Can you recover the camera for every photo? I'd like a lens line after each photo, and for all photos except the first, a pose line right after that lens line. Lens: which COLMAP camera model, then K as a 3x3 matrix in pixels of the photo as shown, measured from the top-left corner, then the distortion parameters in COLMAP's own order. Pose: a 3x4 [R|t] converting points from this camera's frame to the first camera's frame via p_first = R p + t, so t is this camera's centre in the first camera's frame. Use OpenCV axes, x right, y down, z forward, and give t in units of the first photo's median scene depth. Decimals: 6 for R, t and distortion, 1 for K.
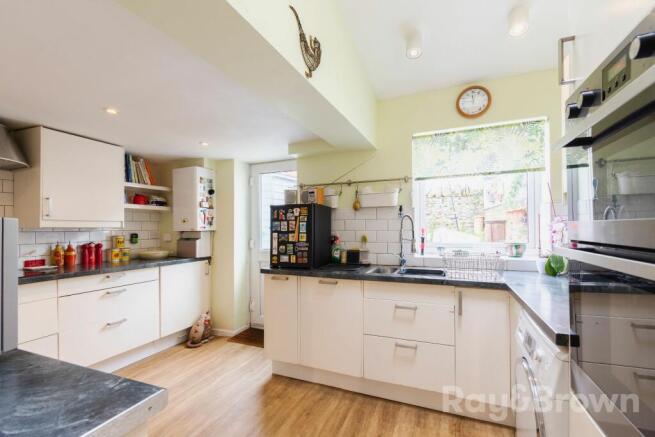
lens RADIAL K [[287.8, 0, 327.6], [0, 287.8, 221.9], [0, 0, 1]] dist [0.000492, -0.000201]
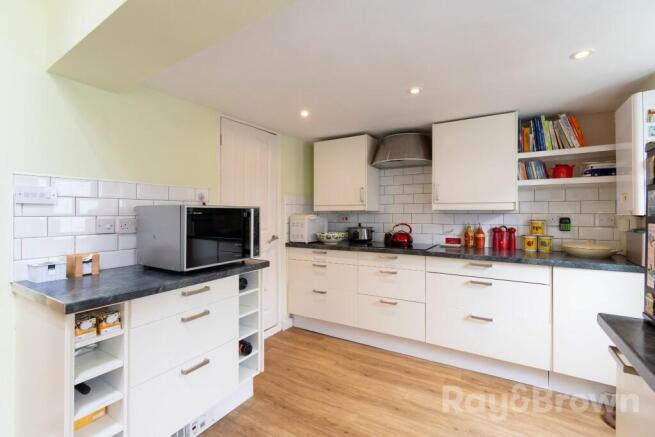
lens RADIAL K [[285.2, 0, 328.5], [0, 285.2, 210.9], [0, 0, 1]] dist [0.001796, 0.000291]
pose [[-0.157347, 0.001182, -0.987543, 0.168082], [0.024347, 0.999700, -0.002683, 0.011460], [0.987243, -0.024466, -0.157328, 0.582087]]
